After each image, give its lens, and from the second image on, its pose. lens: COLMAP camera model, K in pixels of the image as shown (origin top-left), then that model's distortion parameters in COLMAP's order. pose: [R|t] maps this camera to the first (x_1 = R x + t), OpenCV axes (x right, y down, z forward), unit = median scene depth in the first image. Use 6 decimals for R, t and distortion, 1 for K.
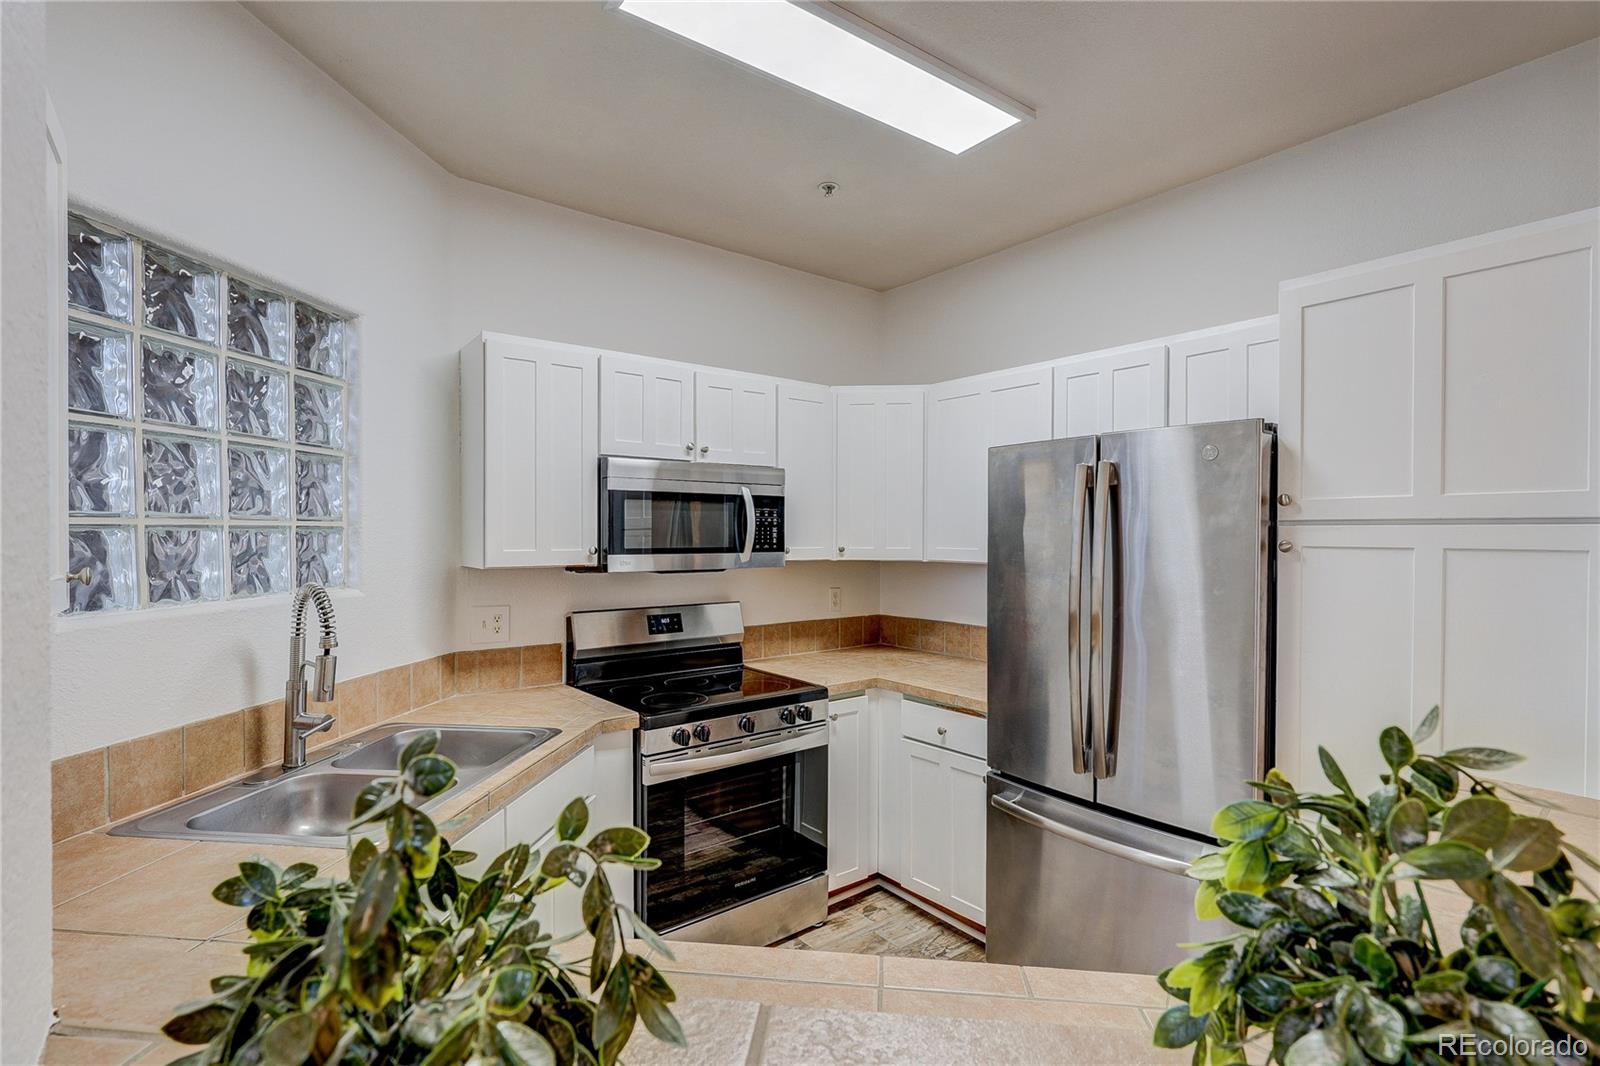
lens RADIAL K [[746.6, 0, 800.0], [0, 746.6, 533.0], [0, 0, 1]] dist [-0.000773, -0.000254]
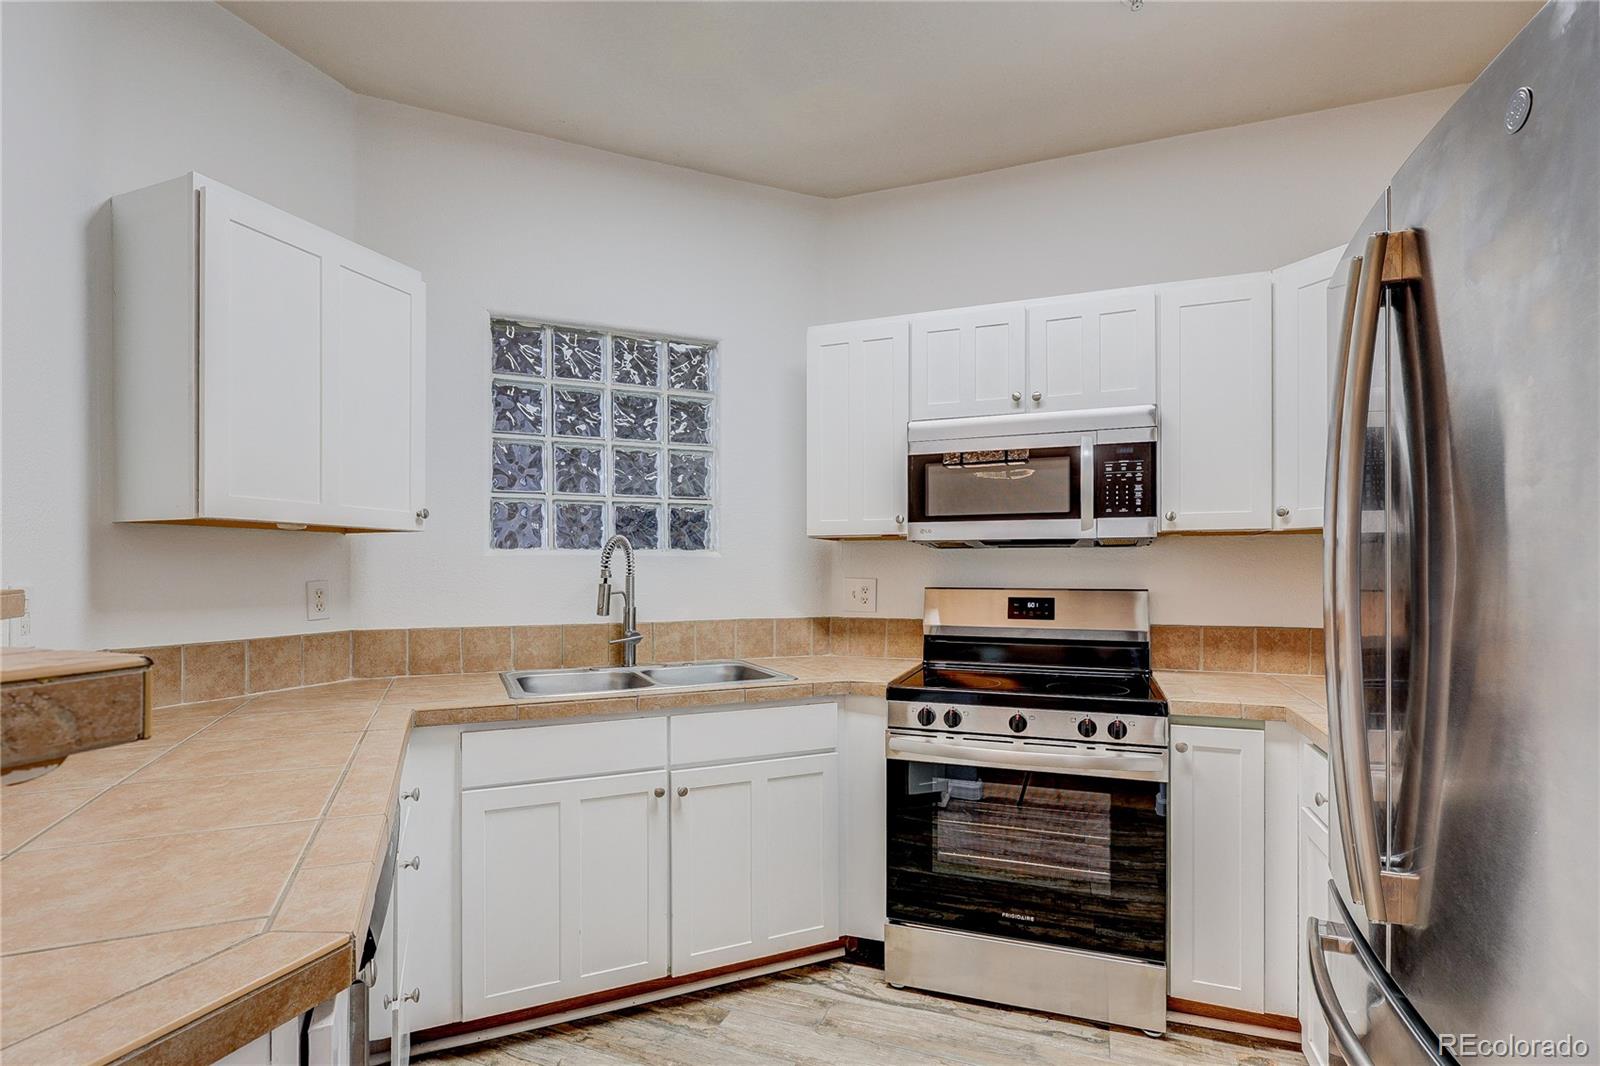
lens RADIAL K [[749.2, 0, 801.3], [0, 749.2, 567.5], [0, 0, 1]] dist [0.001954, 0.000043]
pose [[0.523415, -0.004962, -0.852063, 0.462017], [0.002975, 0.999988, -0.003996, 0.083671], [0.852073, -0.000443, 0.523423, 0.343655]]
